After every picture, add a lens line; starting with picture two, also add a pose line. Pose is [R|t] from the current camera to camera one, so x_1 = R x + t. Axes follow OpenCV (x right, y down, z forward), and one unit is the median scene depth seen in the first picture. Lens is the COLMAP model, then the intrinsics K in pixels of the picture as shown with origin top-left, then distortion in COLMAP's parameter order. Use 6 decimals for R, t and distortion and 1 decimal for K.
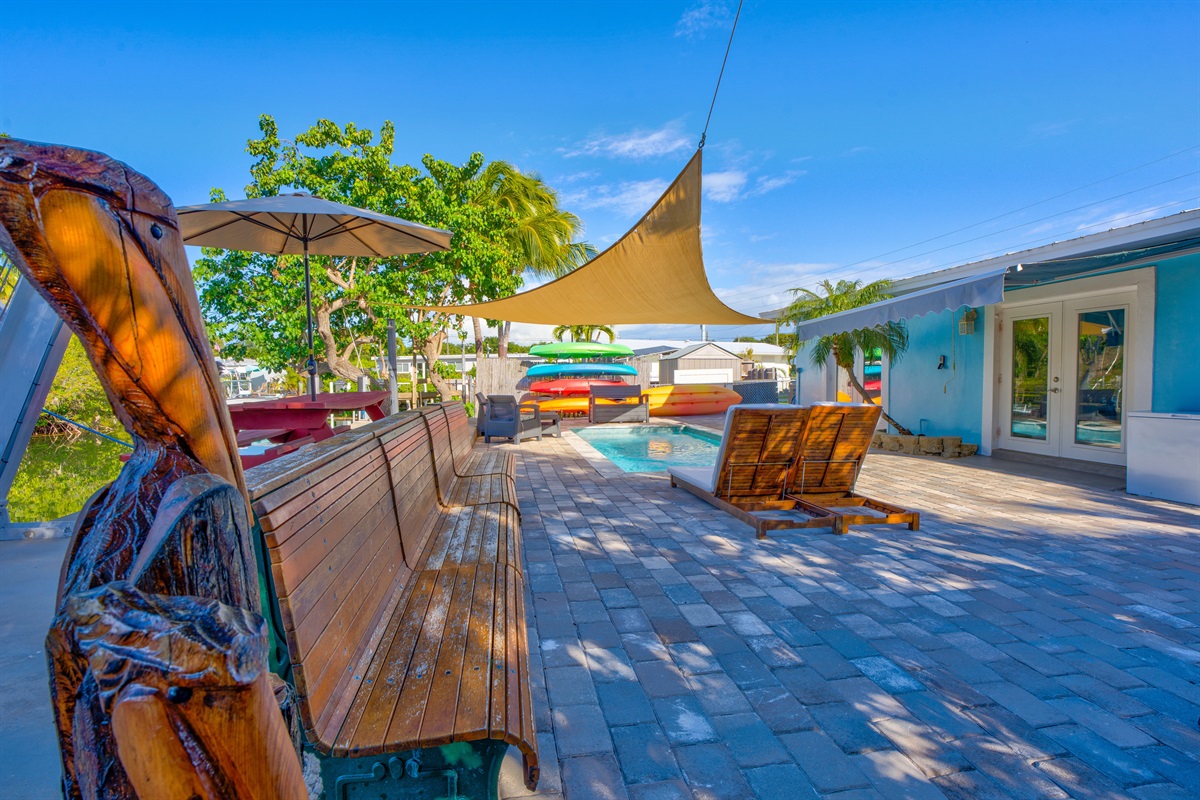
lens RADIAL K [[528.3, 0, 600.0], [0, 528.3, 400.0], [0, 0, 1]] dist [-0.000168, 0.000103]
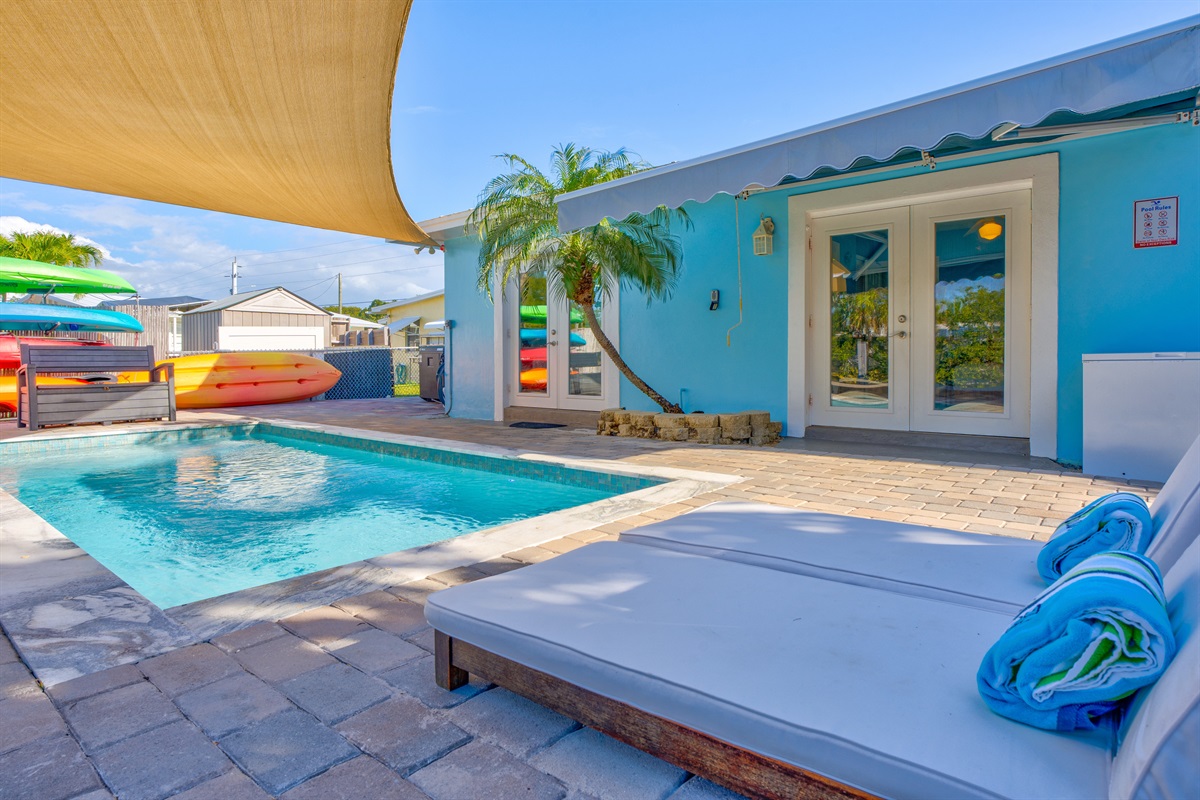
lens RADIAL K [[669.2, 0, 599.9], [0, 669.2, 357.6], [0, 0, 1]] dist [-0.004143, 0.000085]
pose [[0.773589, -0.001961, 0.633684, 0.003509], [0.026296, 0.999233, -0.029008, 0.014839], [-0.633141, 0.039104, 0.773048, 0.317479]]
